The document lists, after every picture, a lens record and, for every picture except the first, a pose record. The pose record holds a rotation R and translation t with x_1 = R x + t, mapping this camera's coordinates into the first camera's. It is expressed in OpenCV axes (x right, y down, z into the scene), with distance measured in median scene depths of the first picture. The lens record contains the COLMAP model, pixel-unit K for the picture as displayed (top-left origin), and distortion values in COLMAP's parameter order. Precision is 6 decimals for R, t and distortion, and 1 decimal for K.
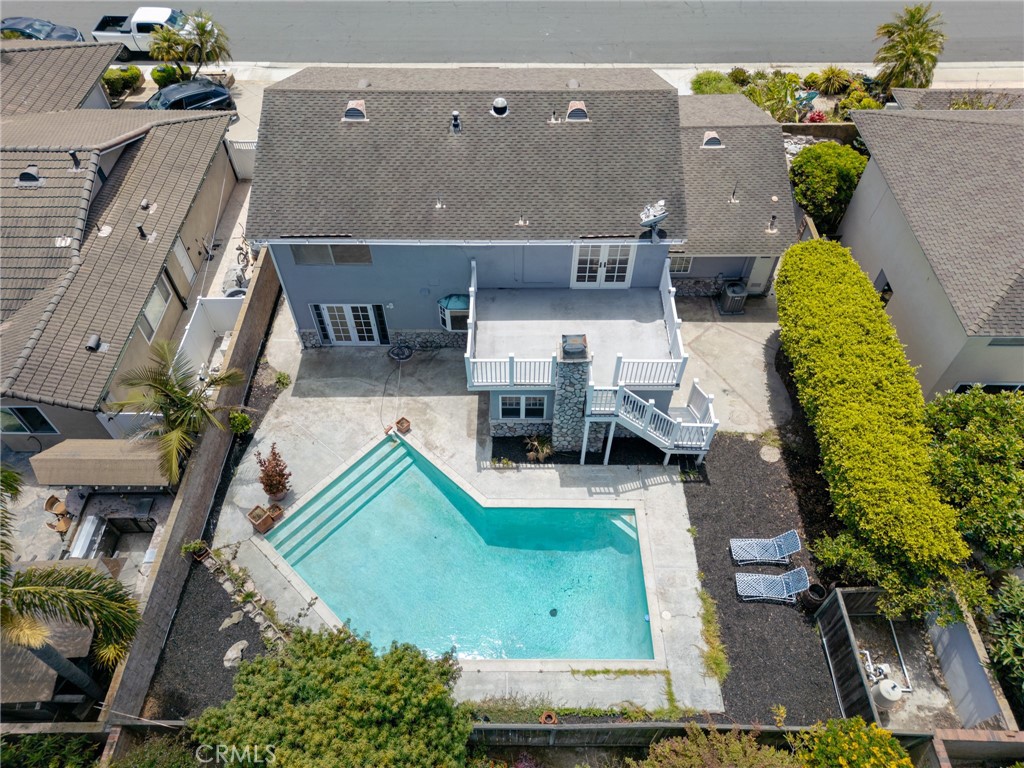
lens RADIAL K [[714.7, 0, 512.0], [0, 714.7, 384.0], [0, 0, 1]] dist [0.070402, -0.064733]
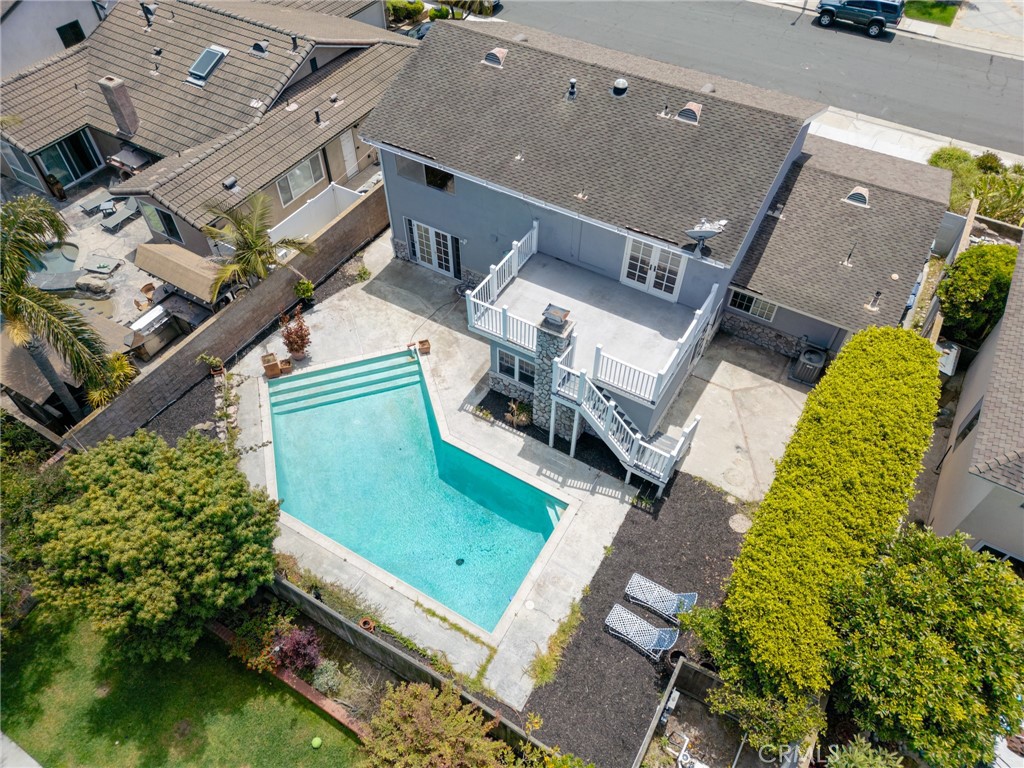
lens RADIAL K [[714.7, 0, 512.0], [0, 714.7, 384.0], [0, 0, 1]] dist [0.070402, -0.064733]
pose [[0.862064, 0.389685, -0.324022, 0.337746], [-0.397679, 0.916462, 0.044155, 0.010316], [0.314160, 0.090792, 0.945019, 0.036284]]
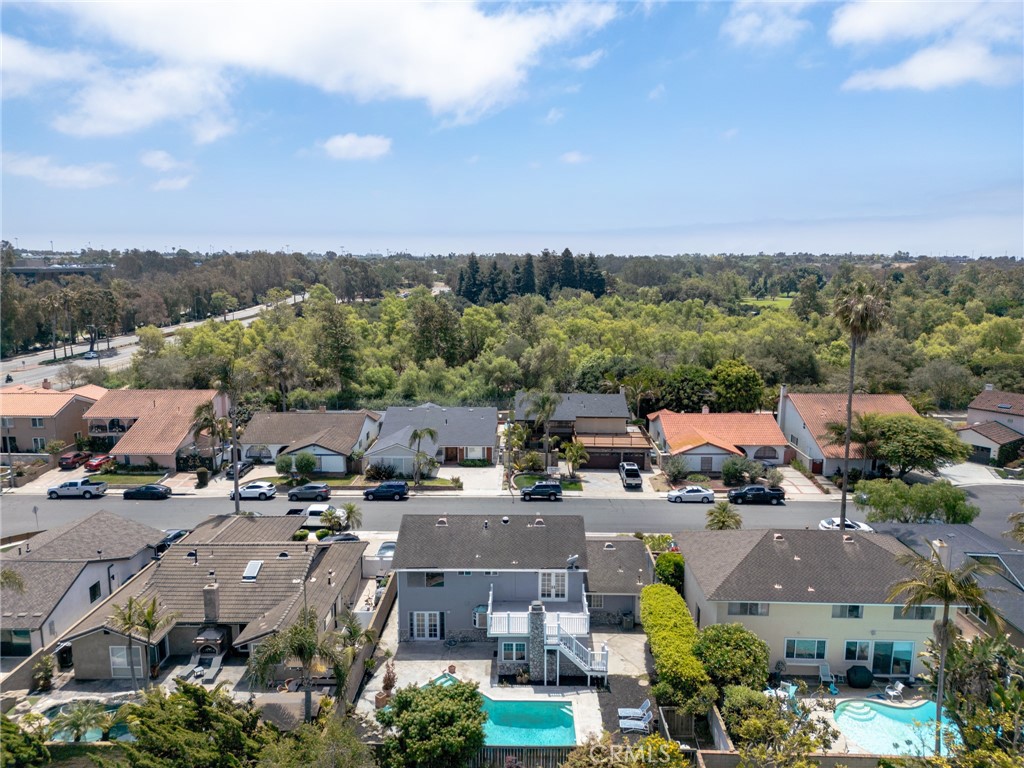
lens RADIAL K [[714.7, 0, 512.0], [0, 714.7, 384.0], [0, 0, 1]] dist [0.070402, -0.064733]
pose [[0.999907, 0.003775, -0.013100, 0.031332], [-0.011490, 0.750545, -0.660719, 0.777688], [0.007338, 0.660808, 0.750519, -0.972521]]
